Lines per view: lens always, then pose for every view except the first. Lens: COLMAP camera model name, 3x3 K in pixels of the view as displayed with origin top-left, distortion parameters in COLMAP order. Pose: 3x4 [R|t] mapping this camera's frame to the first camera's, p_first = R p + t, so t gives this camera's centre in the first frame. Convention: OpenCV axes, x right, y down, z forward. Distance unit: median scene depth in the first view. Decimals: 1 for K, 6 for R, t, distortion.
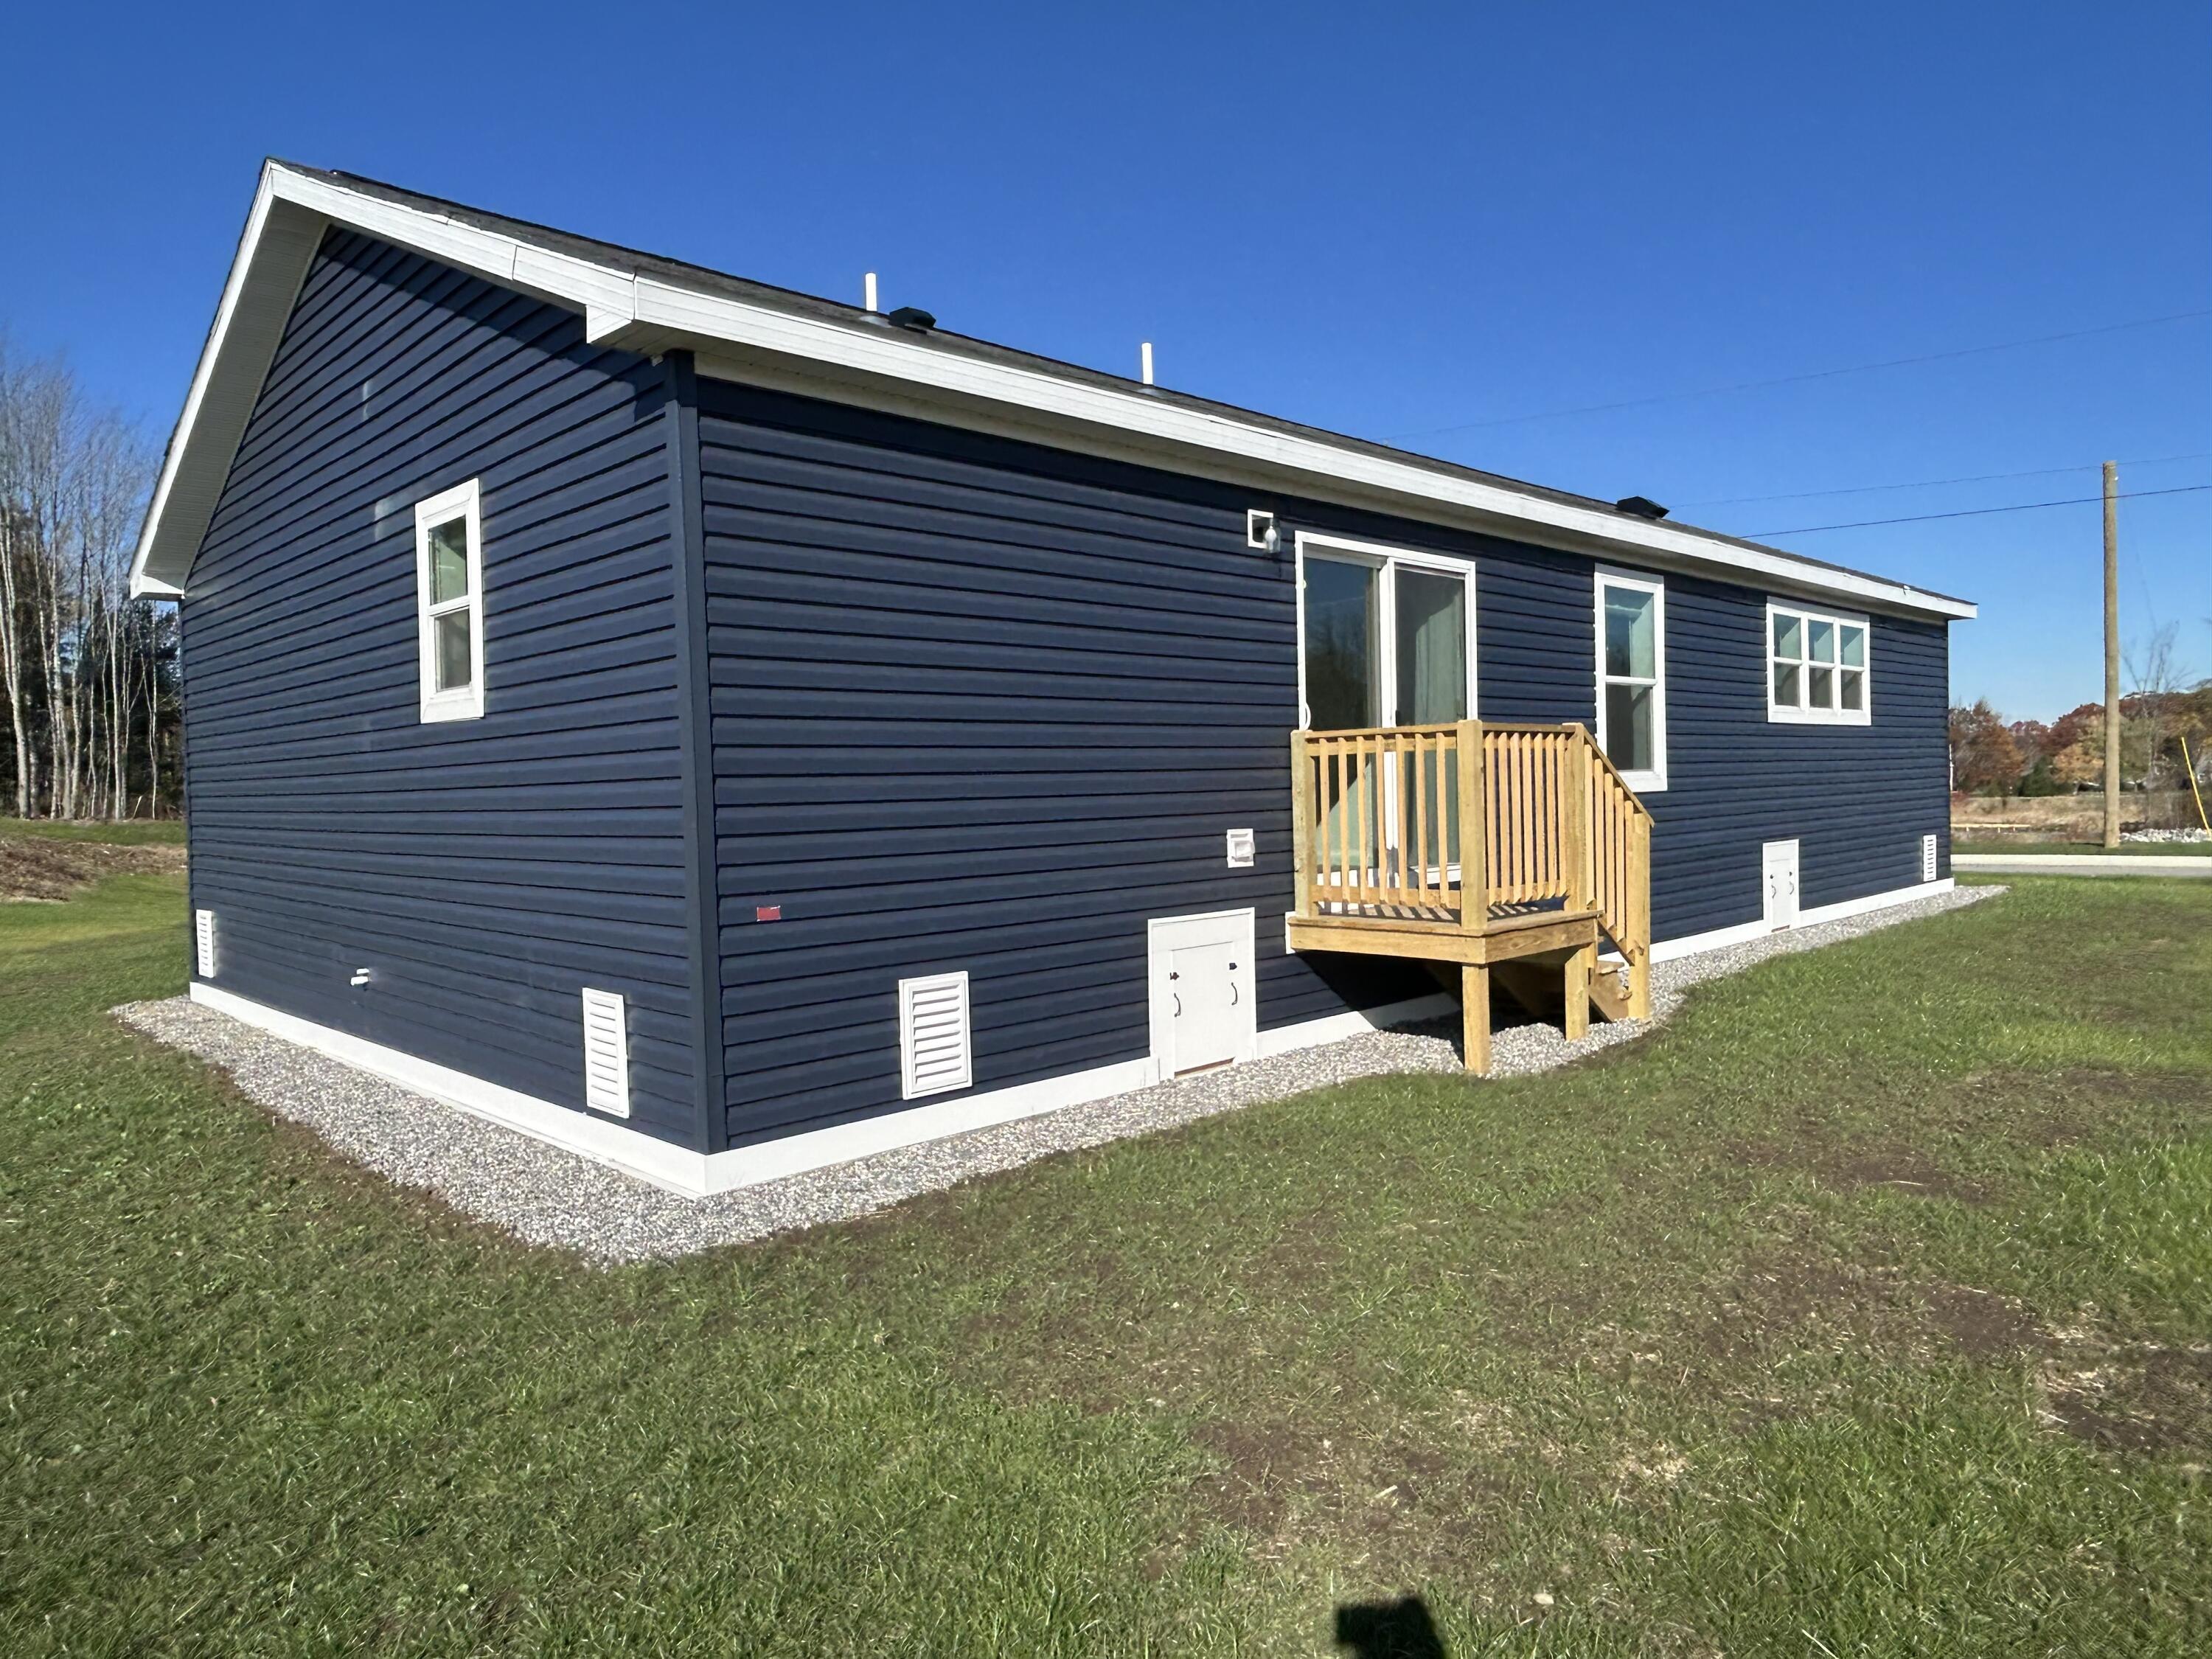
lens RADIAL K [[1386.8, 0, 1102.6], [0, 1386.8, 822.0], [0, 0, 1]] dist [0.008443, 0.002951]
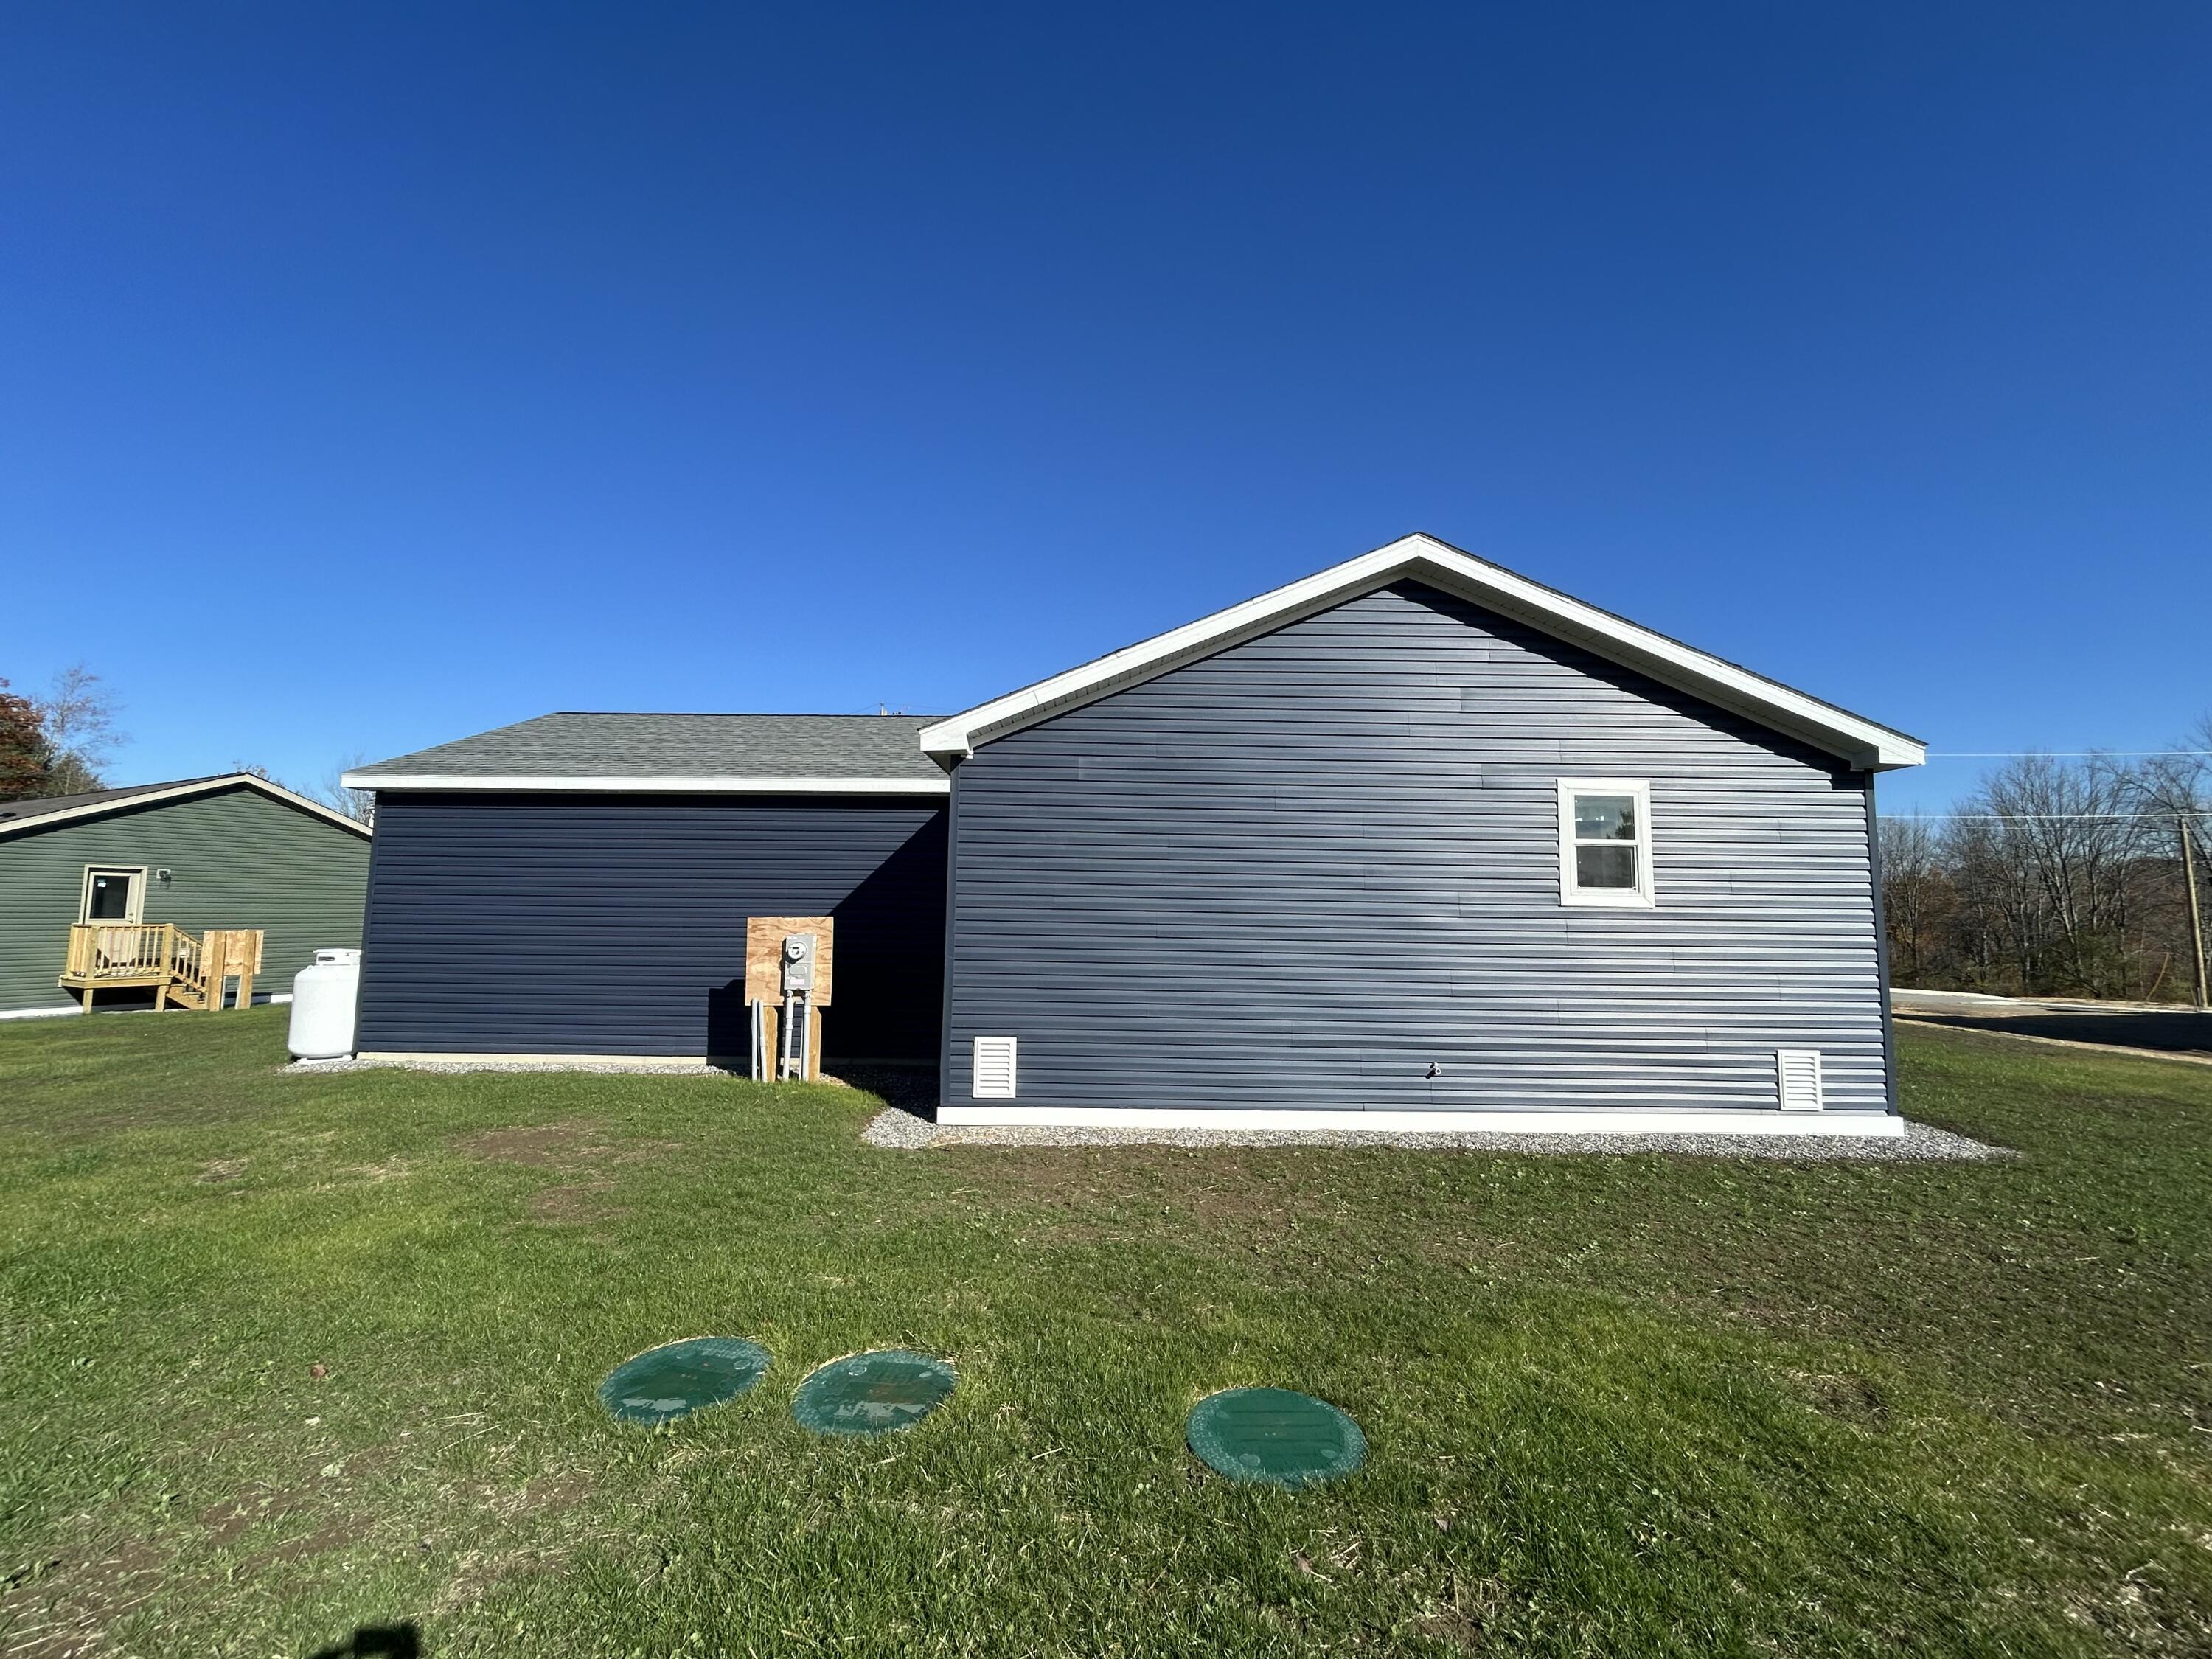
lens RADIAL K [[891.2, 0, 1107.6], [0, 891.2, 831.1], [0, 0, 1]] dist [-0.000107, 0.000020]
pose [[0.691546, 0.100264, 0.715340, -1.593298], [-0.013056, 0.991893, -0.126404, -0.015860], [-0.722214, 0.078075, 0.687249, 0.624367]]
